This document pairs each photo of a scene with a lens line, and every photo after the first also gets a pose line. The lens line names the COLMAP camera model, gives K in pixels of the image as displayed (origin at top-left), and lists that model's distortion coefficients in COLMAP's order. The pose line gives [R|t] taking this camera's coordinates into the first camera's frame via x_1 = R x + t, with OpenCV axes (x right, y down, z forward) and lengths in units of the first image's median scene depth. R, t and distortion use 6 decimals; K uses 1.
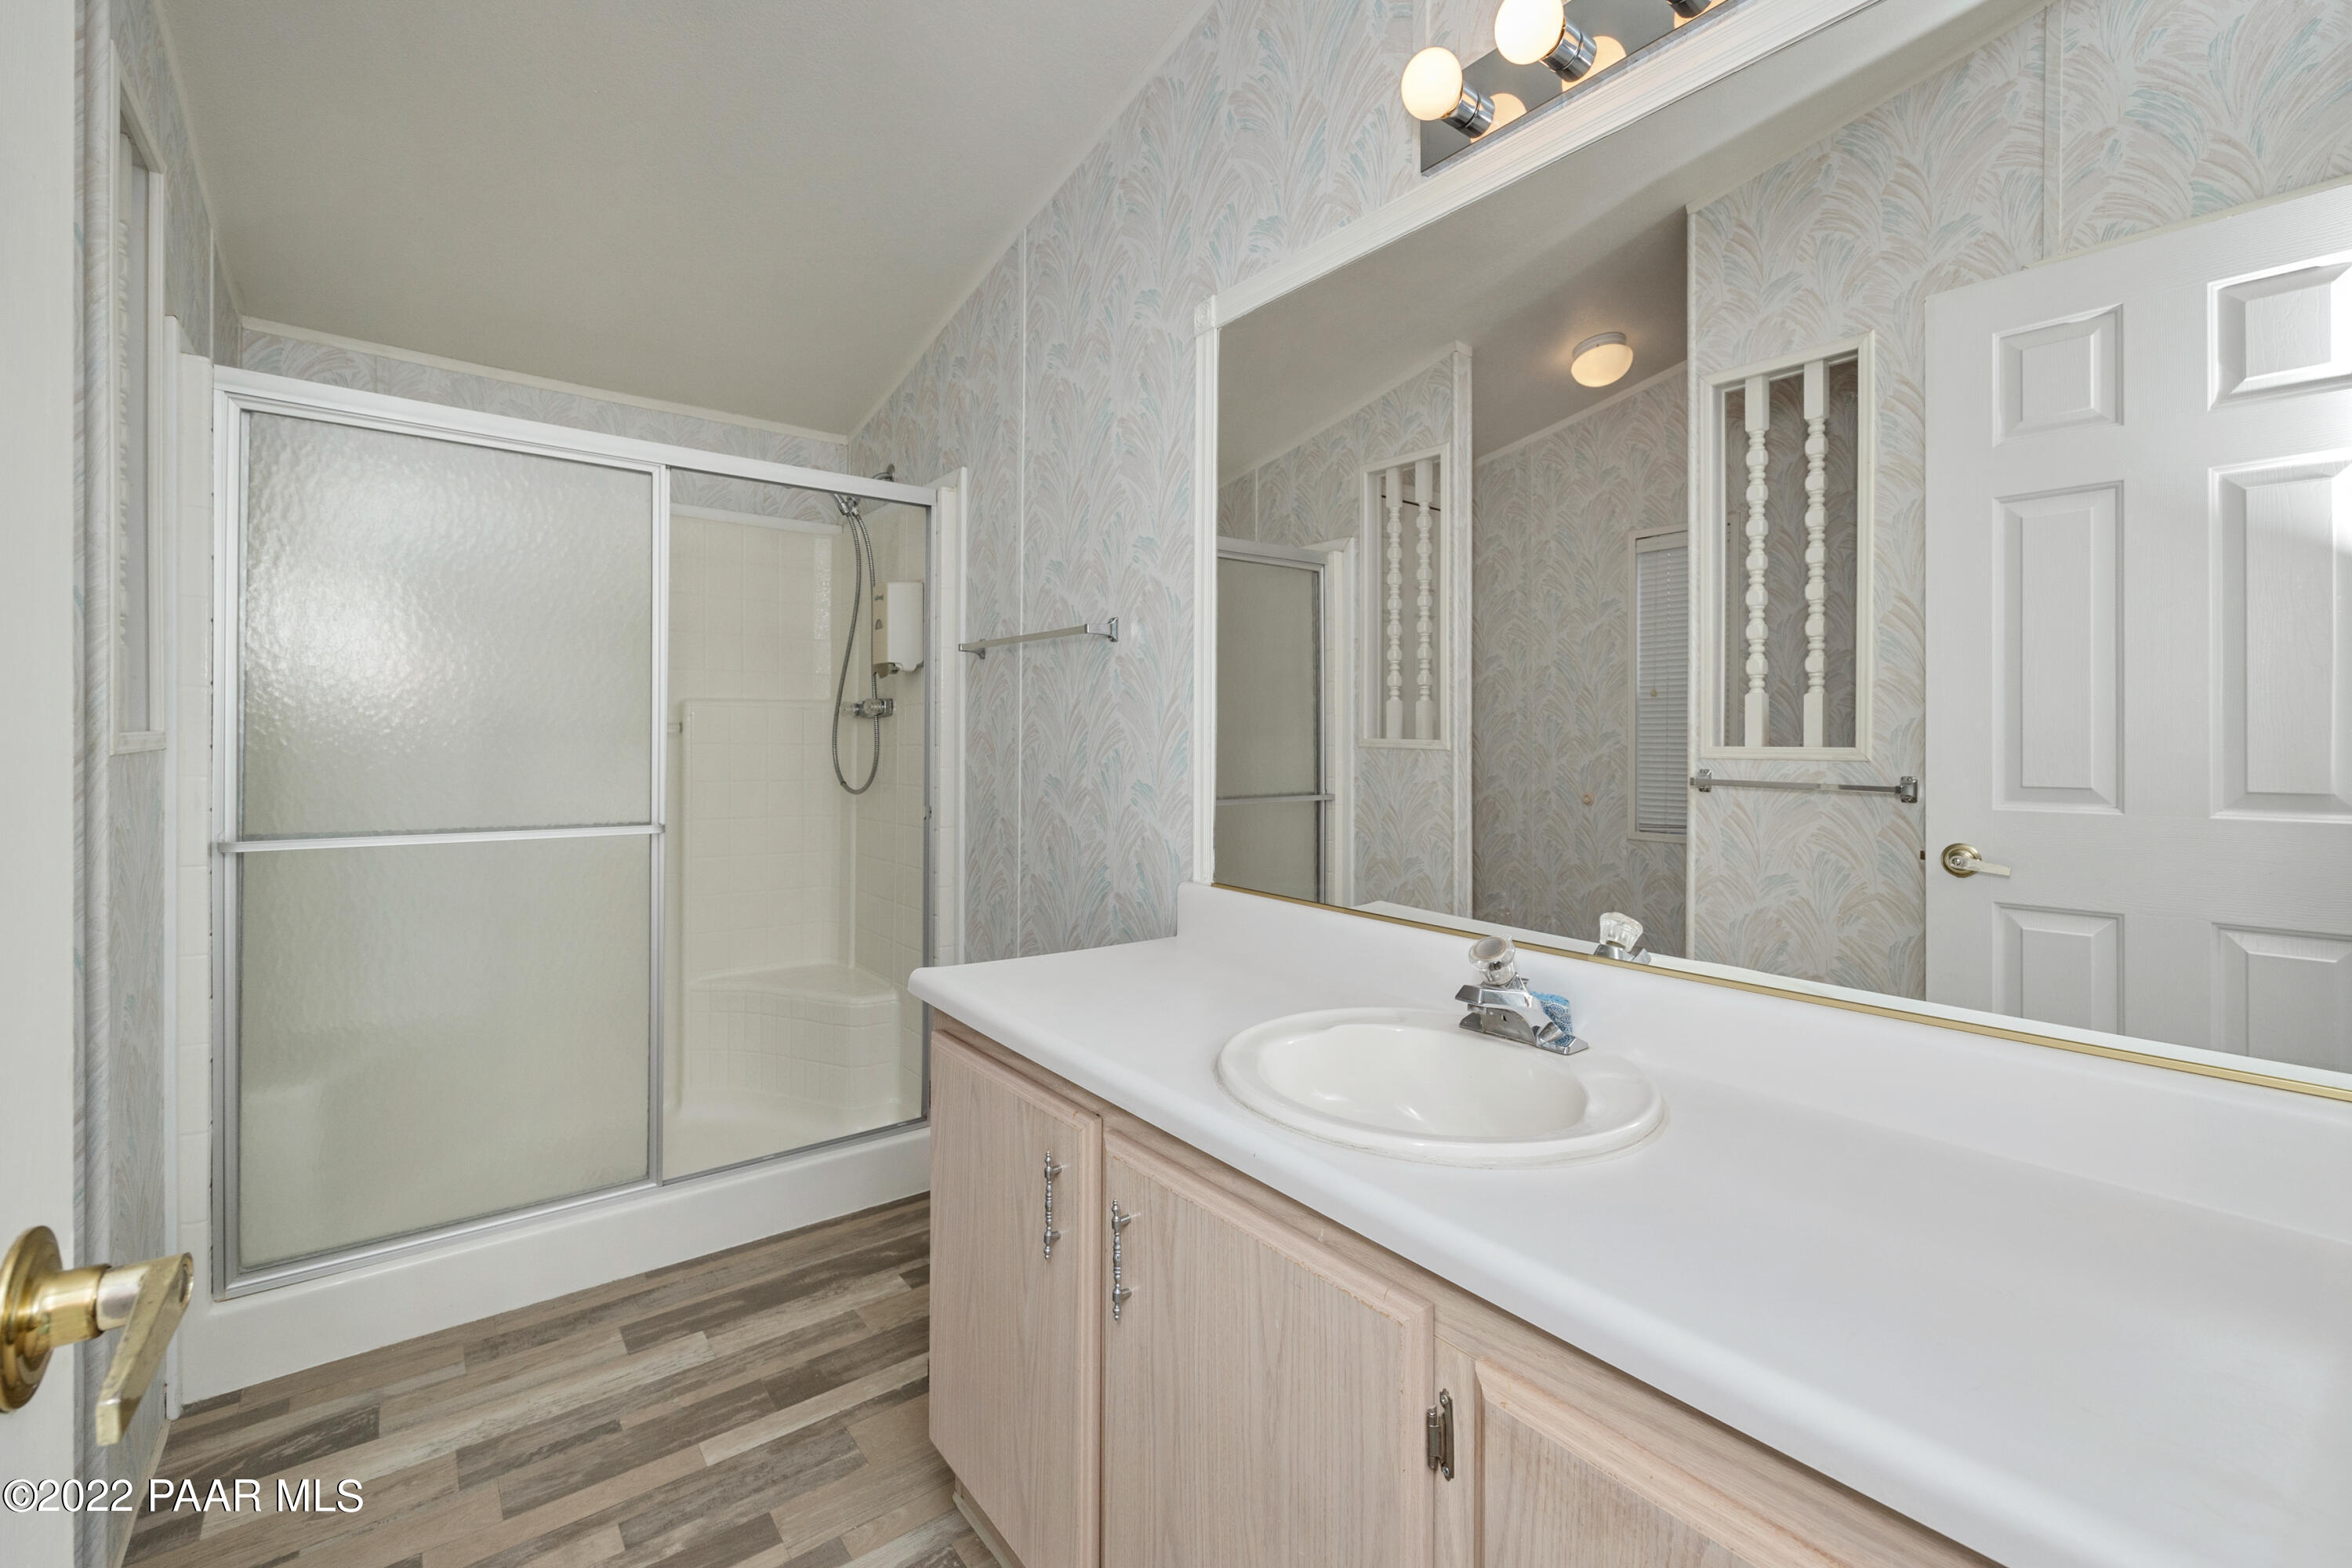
lens RADIAL K [[997.6, 0, 1175.6], [0, 997.6, 735.3], [0, 0, 1]] dist [-0.000353, -0.000076]
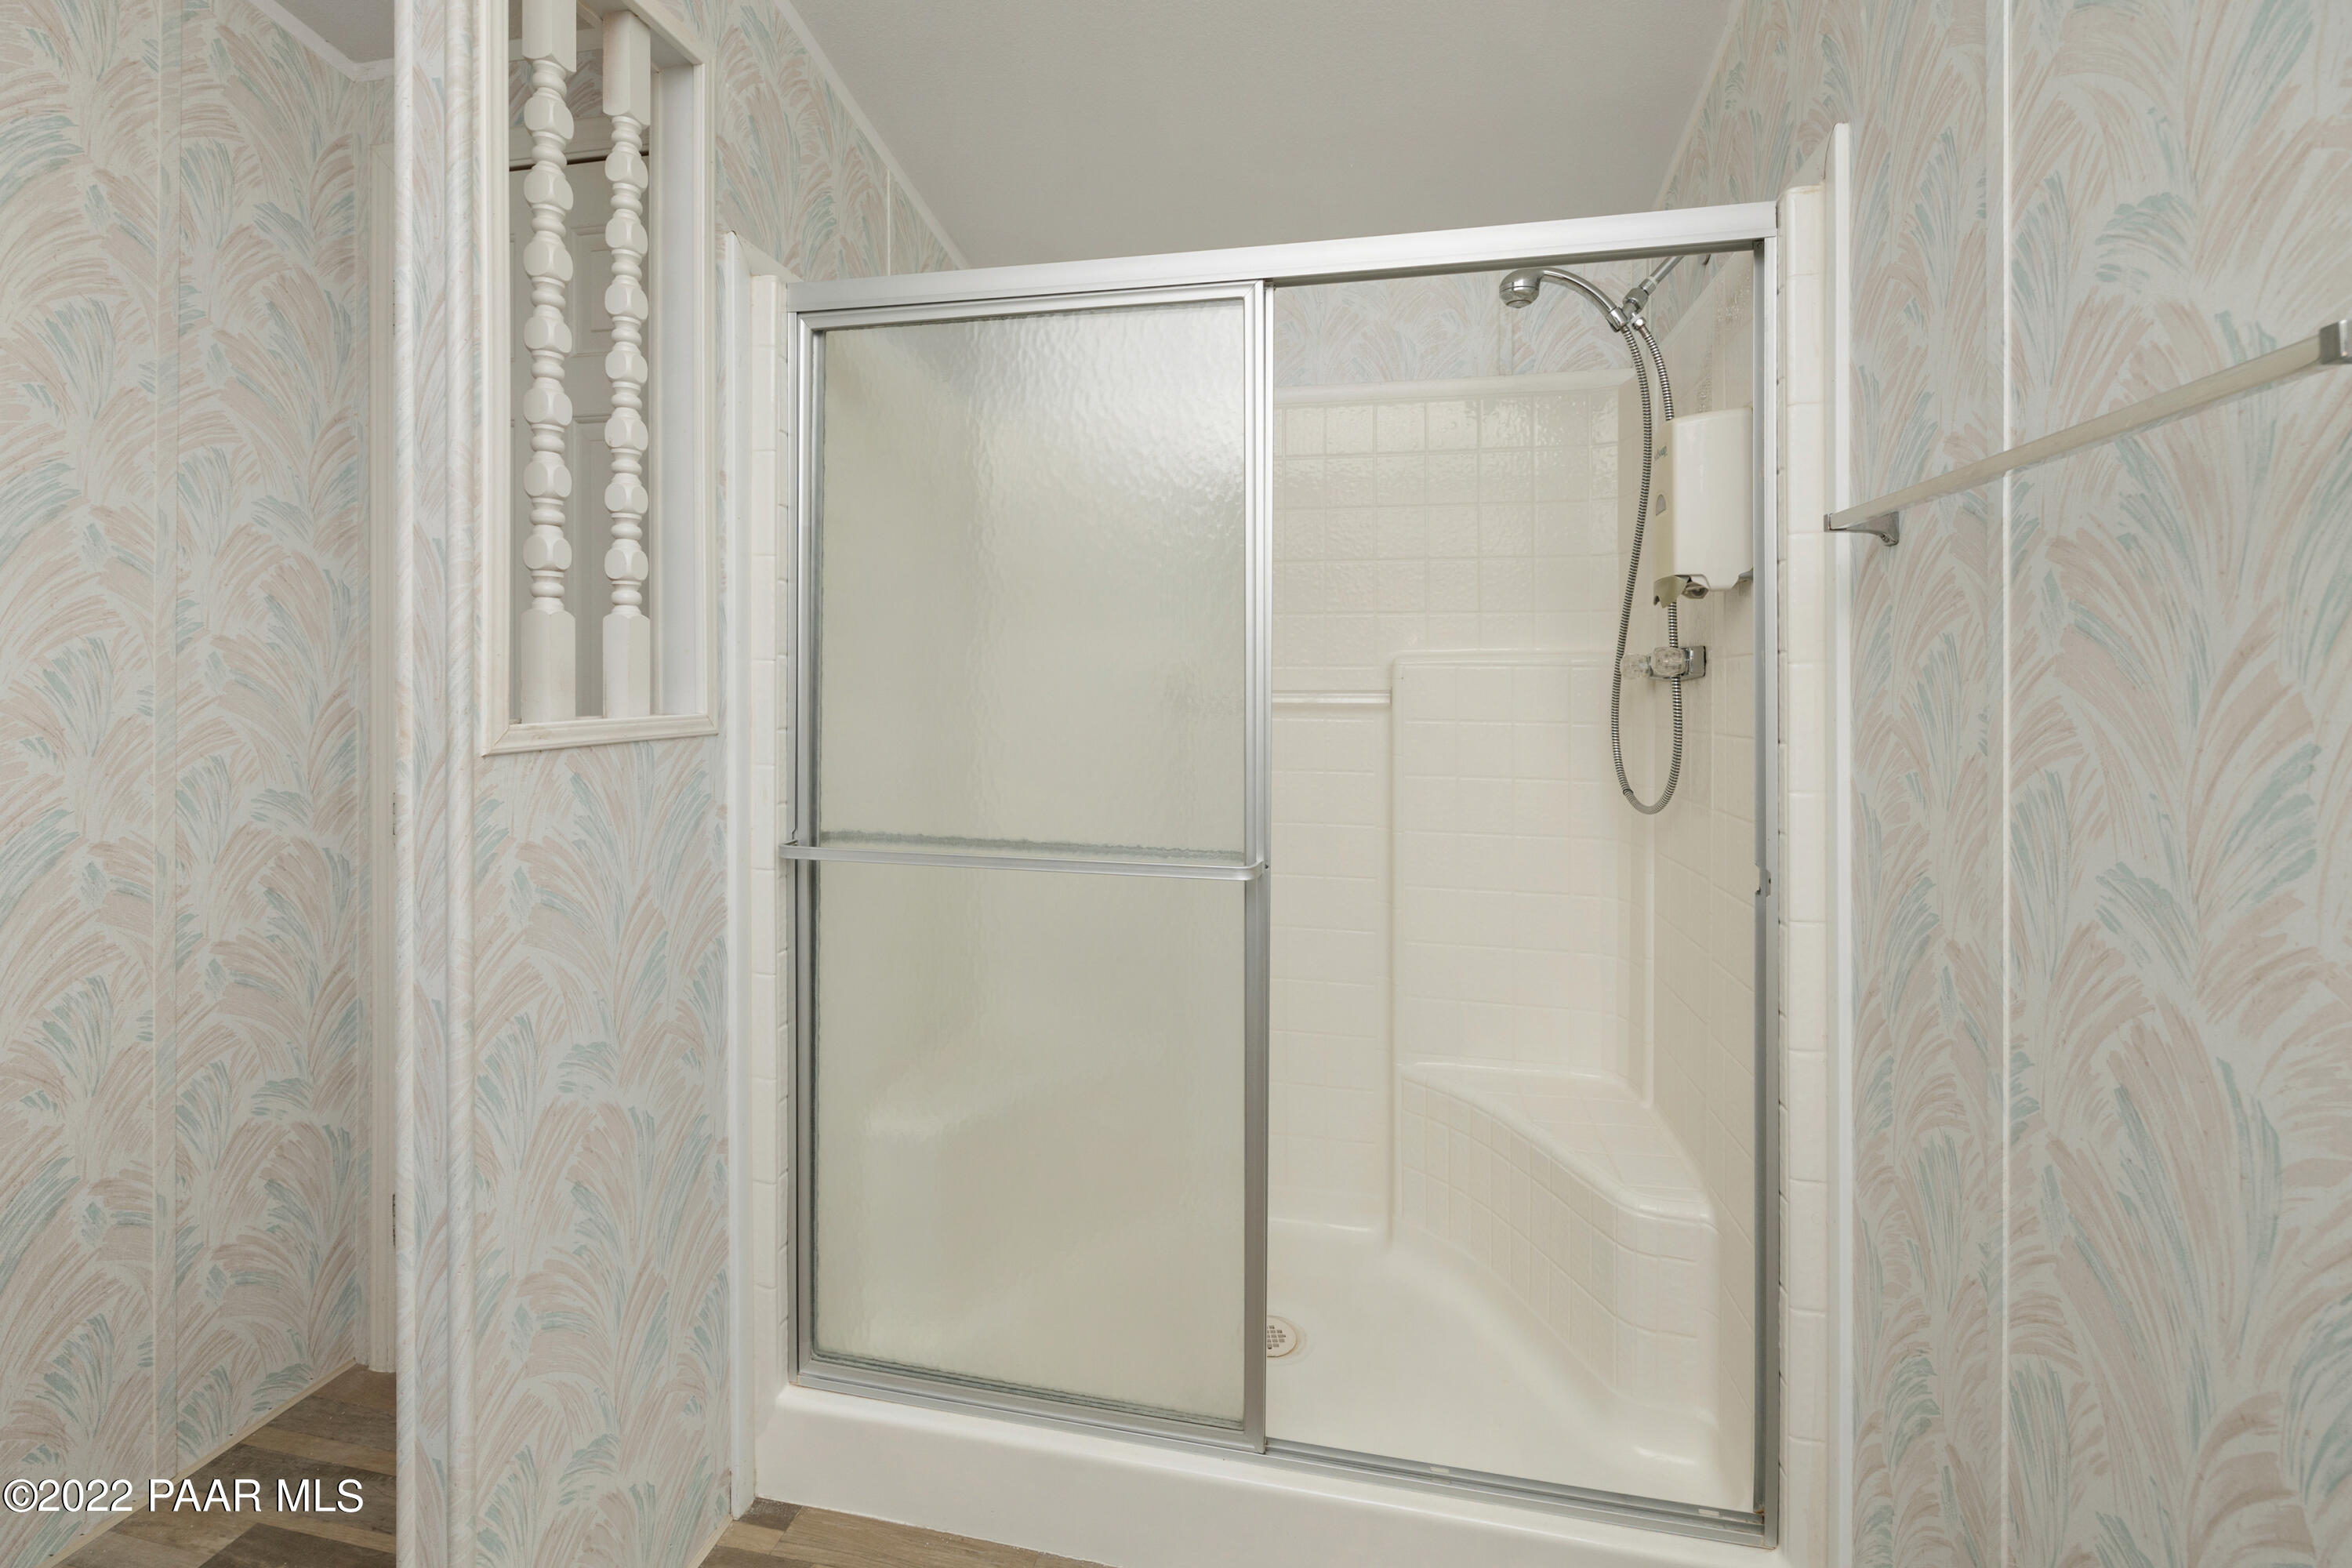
lens RADIAL K [[994.9, 0, 1179.3], [0, 994.9, 677.7], [0, 0, 1]] dist [-0.001714, -0.000046]
pose [[0.651988, -0.009299, -0.758172, -0.073138], [0.002681, 0.999947, -0.009959, -0.017387], [0.758224, 0.004460, 0.651979, 0.504750]]
